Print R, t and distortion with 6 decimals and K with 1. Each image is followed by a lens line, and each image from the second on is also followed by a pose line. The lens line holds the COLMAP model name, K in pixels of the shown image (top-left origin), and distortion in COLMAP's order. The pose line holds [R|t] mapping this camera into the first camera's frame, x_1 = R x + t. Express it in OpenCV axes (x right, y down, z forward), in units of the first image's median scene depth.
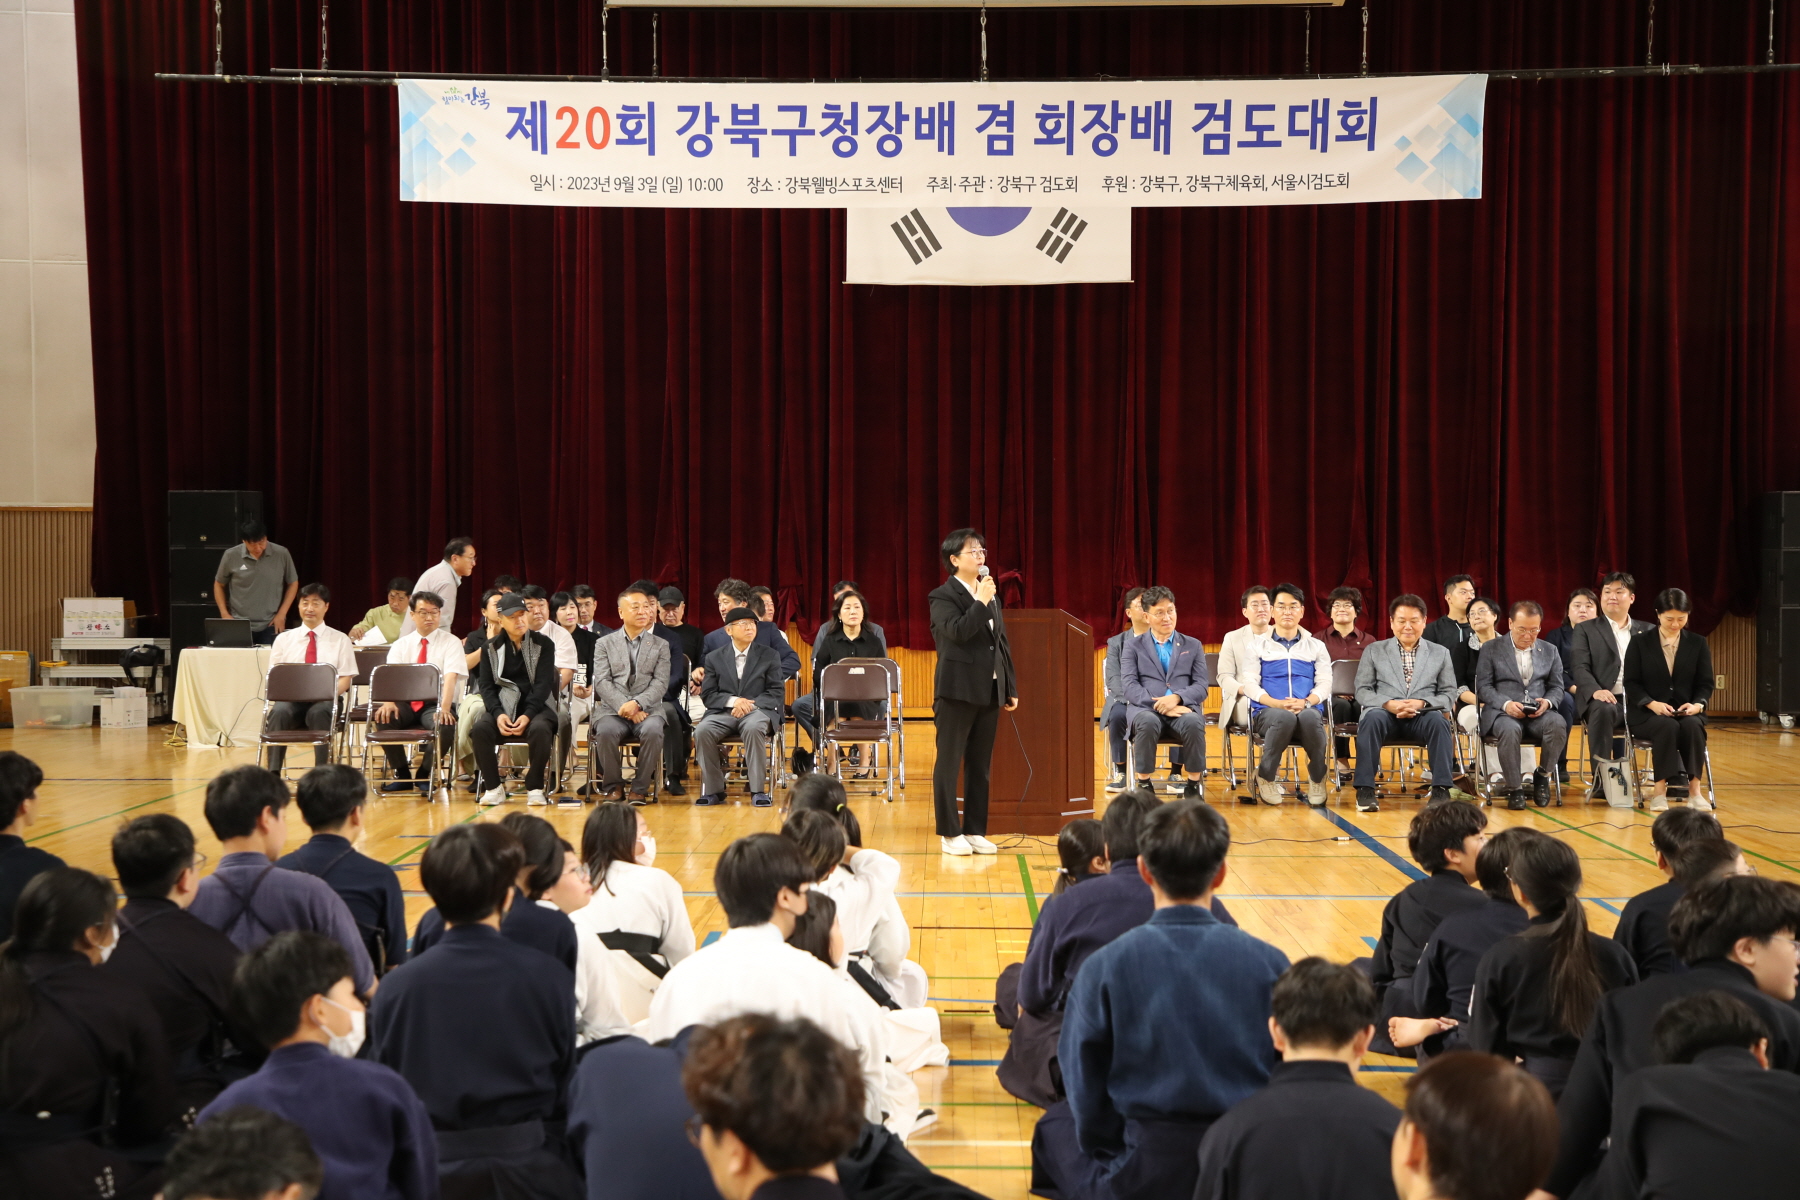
lens RADIAL K [[2837.1, 0, 900.0], [0, 2837.1, 600.0], [0, 0, 1]] dist [0.276477, -0.017478]
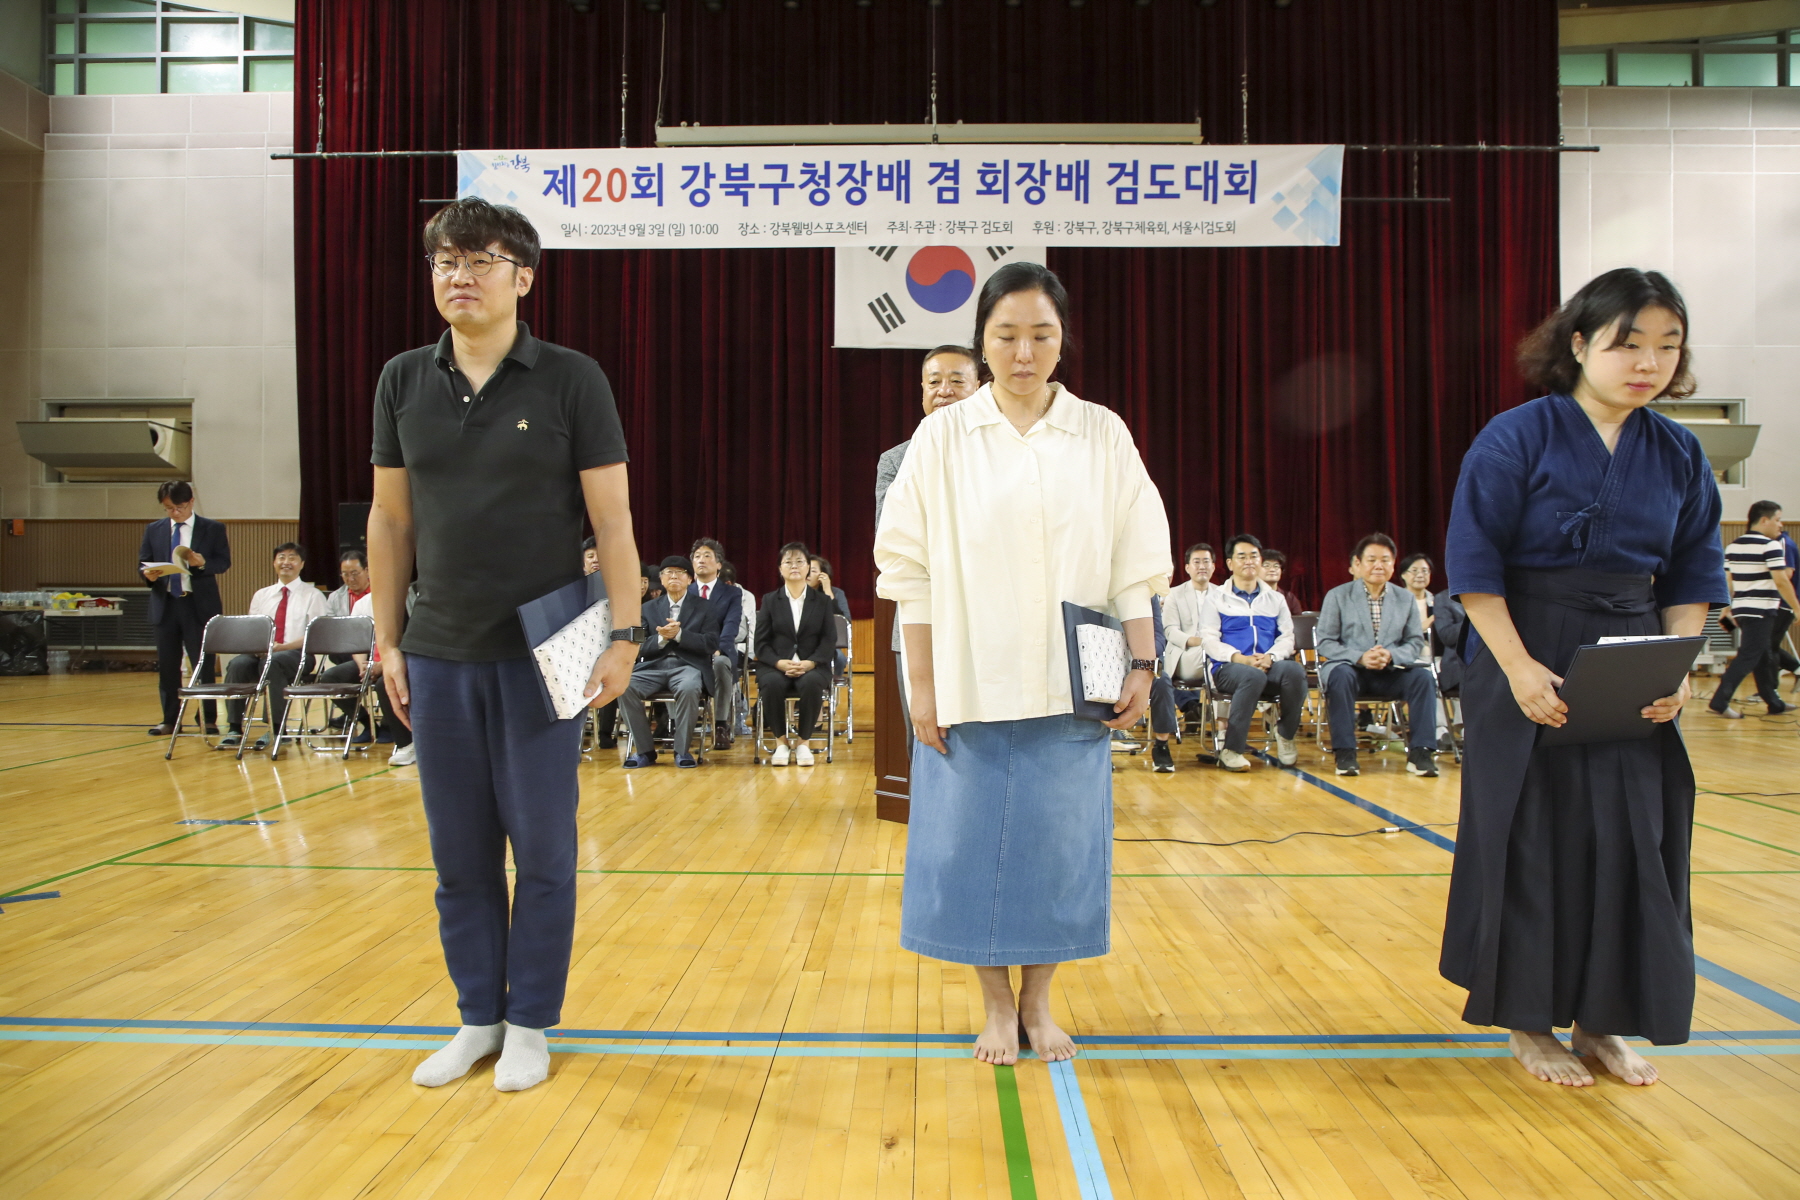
lens RADIAL K [[1281.3, 0, 900.5], [0, 1281.3, 600.8], [0, 0, 1]] dist [-0.053860, 0.036878]
pose [[0.999987, -0.000049, -0.005087, 0.017742], [-0.000019, 0.999911, -0.013374, 0.018854], [0.005088, 0.013374, 0.999898, 0.464490]]
